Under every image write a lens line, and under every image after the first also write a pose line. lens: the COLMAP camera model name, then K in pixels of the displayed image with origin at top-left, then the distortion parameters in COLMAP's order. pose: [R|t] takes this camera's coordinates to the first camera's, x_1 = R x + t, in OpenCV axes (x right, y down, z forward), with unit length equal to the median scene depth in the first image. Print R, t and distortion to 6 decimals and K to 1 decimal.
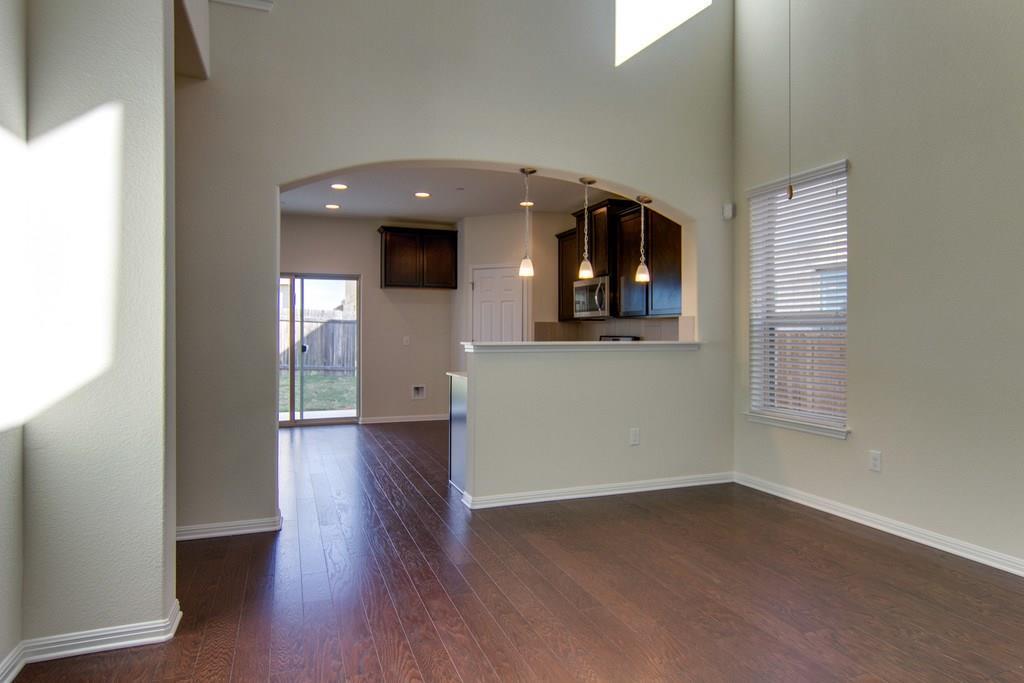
lens RADIAL K [[583.1, 0, 508.4], [0, 583.1, 328.9], [0, 0, 1]] dist [-0.000986, -0.000943]
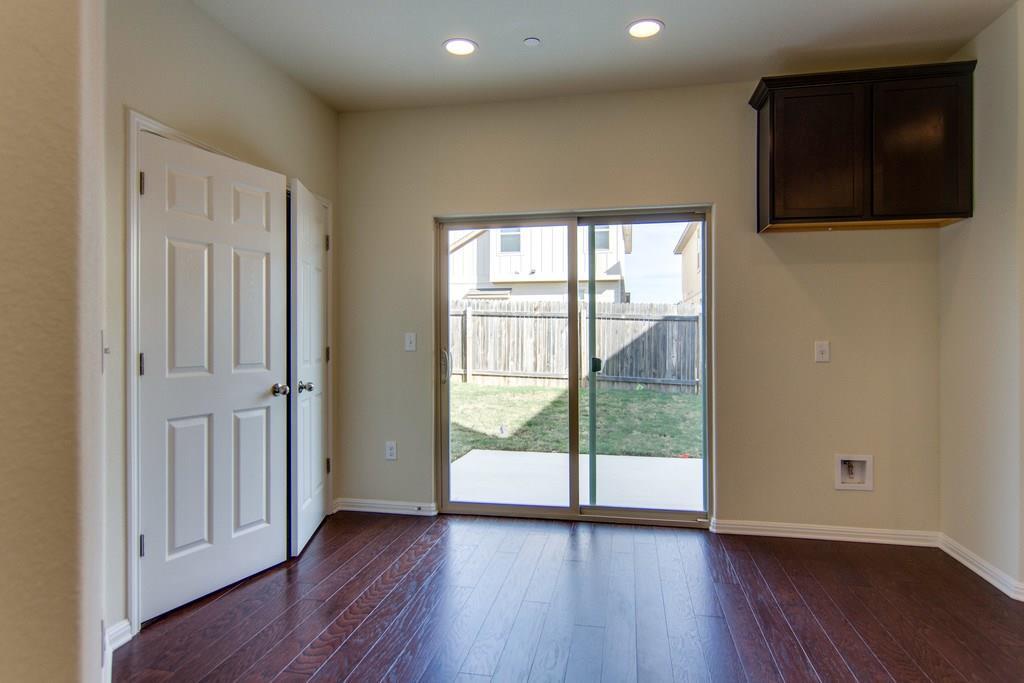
lens RADIAL K [[583.1, 0, 520.0], [0, 583.1, 328.4], [0, 0, 1]] dist [-0.000986, -0.000943]
pose [[0.854943, -0.006186, -0.518685, -0.144916], [0.004216, 0.999979, -0.004978, 0.005055], [0.518705, 0.002069, 0.854951, 0.530458]]
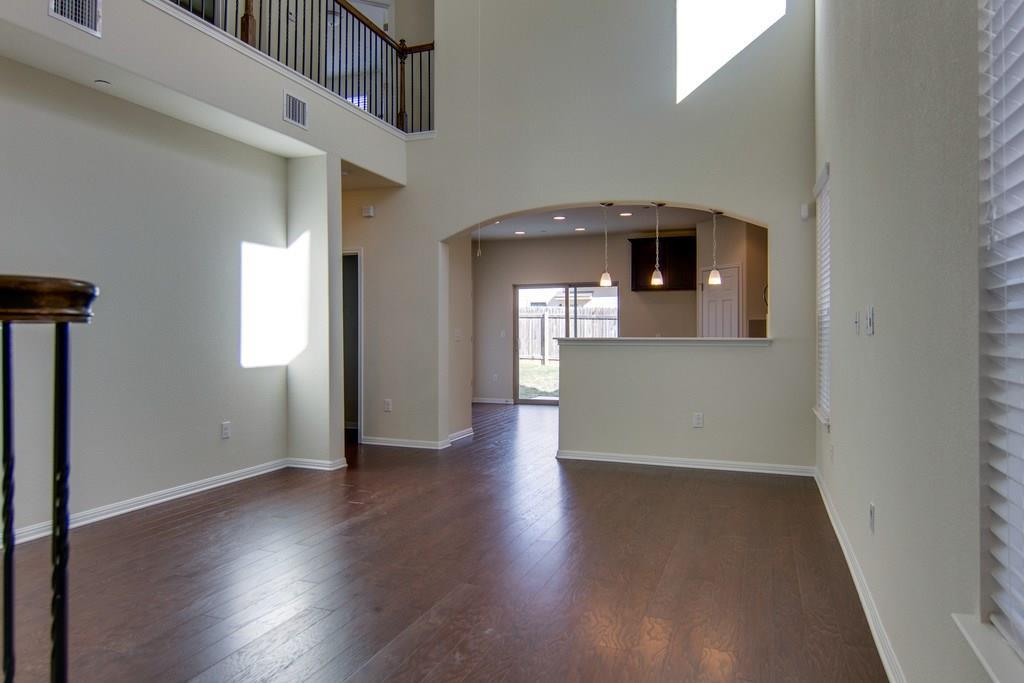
lens RADIAL K [[636.0, 0, 535.2], [0, 636.0, 327.2], [0, 0, 1]] dist [0.012036, 0.001168]
pose [[0.771775, -0.003141, -0.635888, 0.435478], [0.002752, 0.999995, -0.001600, 0.001457], [0.635890, -0.000515, 0.771780, -0.099964]]
